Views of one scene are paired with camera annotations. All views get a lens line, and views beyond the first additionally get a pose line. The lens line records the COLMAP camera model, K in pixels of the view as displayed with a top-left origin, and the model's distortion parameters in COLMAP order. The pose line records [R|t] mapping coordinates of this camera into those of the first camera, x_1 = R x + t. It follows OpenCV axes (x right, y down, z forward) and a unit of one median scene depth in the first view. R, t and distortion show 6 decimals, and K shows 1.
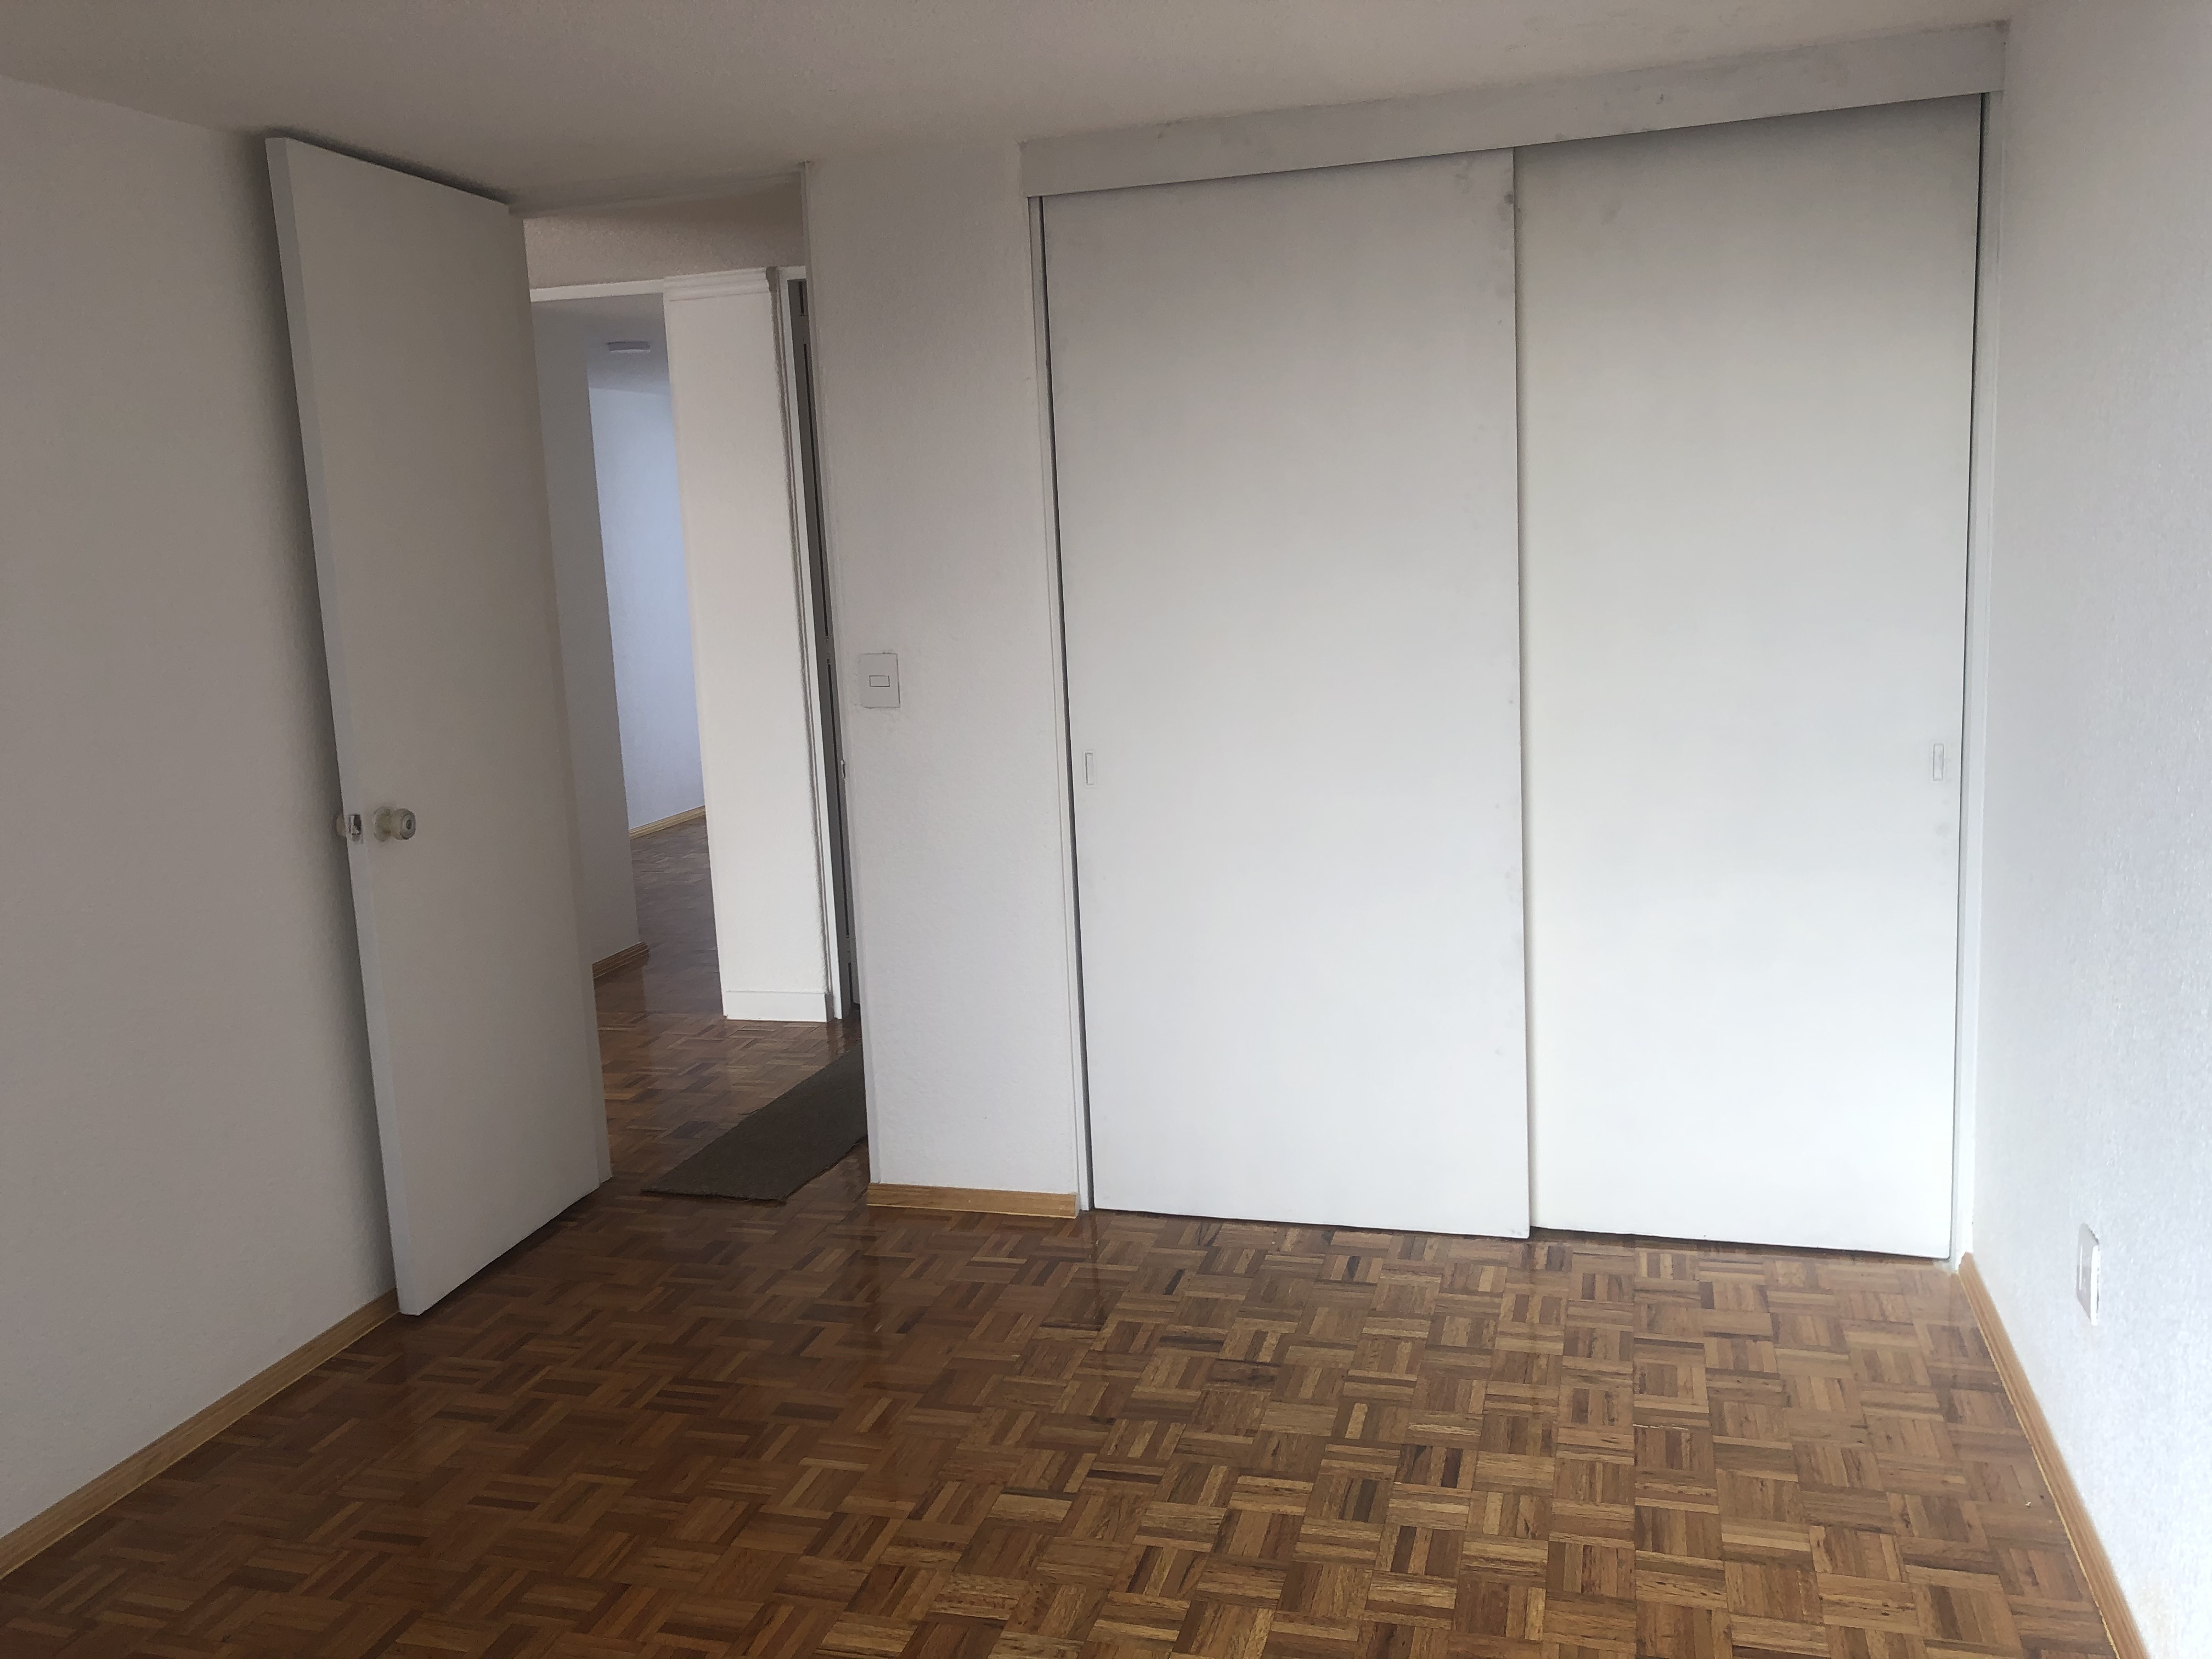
lens RADIAL K [[1833.6, 0, 1108.8], [0, 1833.6, 816.3], [0, 0, 1]] dist [0.045094, -0.021581]
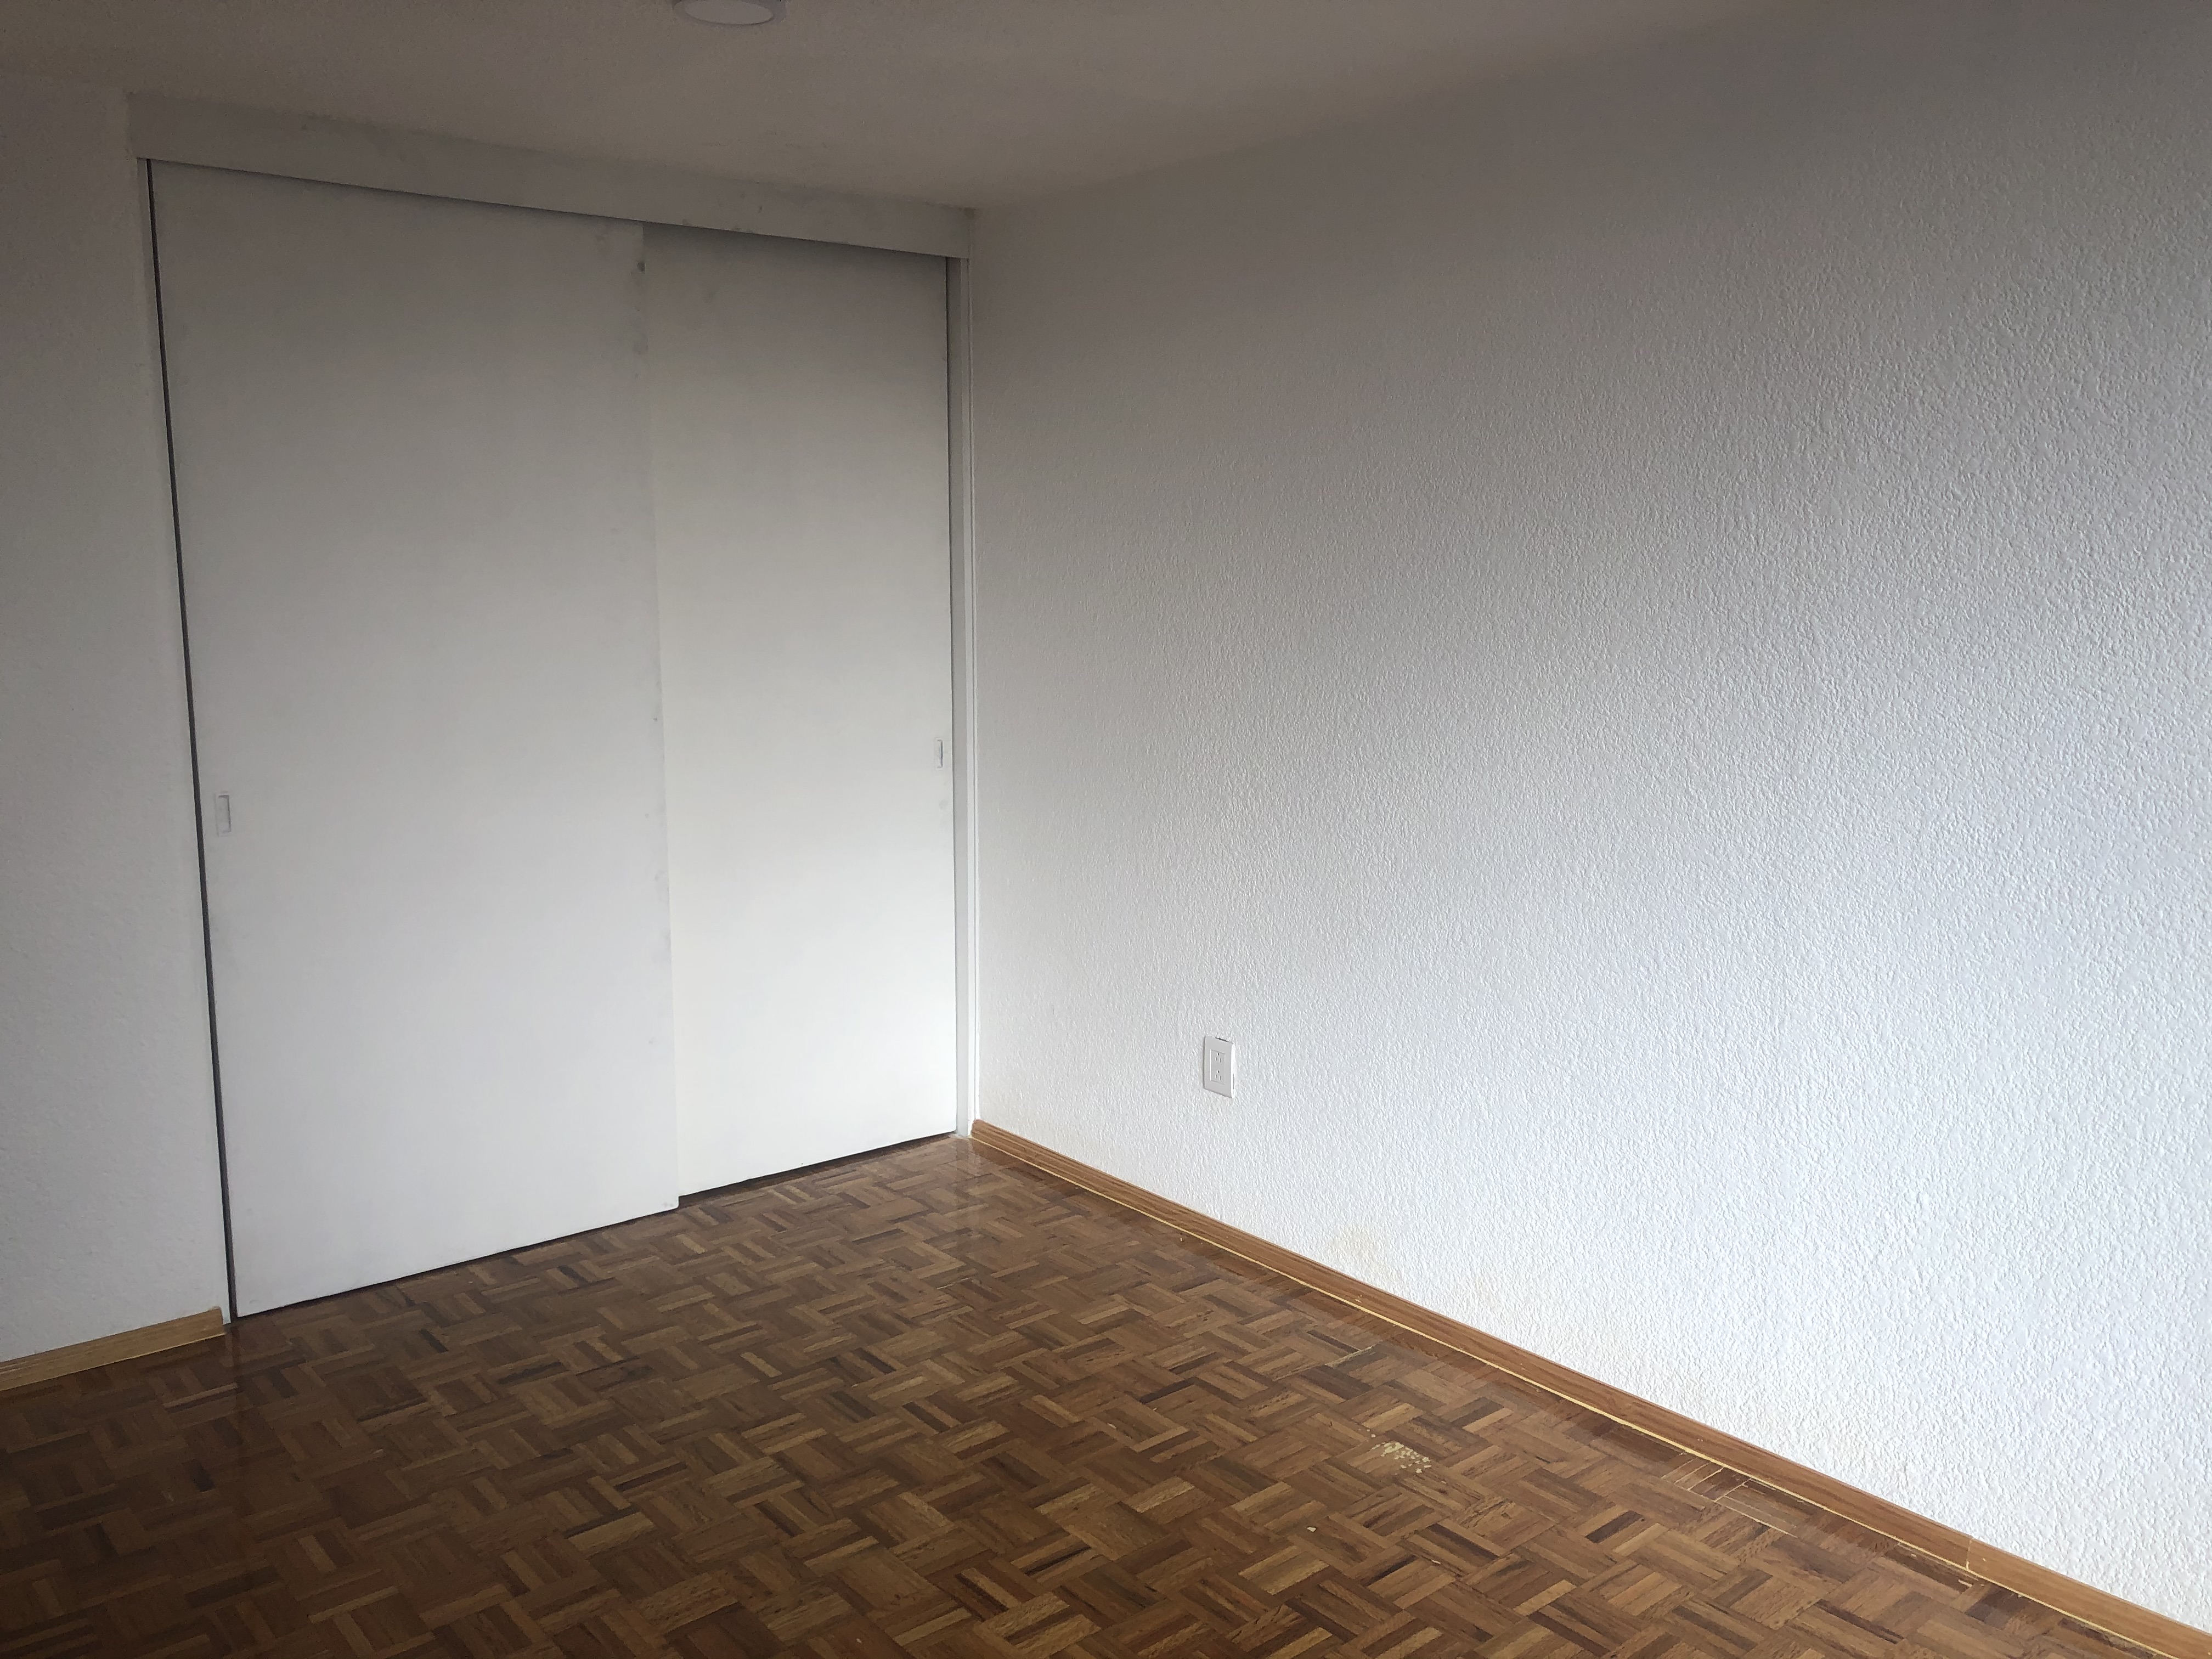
lens RADIAL K [[1833.6, 0, 1095.0], [0, 1833.6, 823.9], [0, 0, 1]] dist [0.045094, -0.021581]
pose [[0.561296, -0.077962, 0.823935, -0.596221], [0.105956, 0.994130, 0.021885, 0.004265], [-0.820804, 0.075017, 0.566262, 0.178061]]
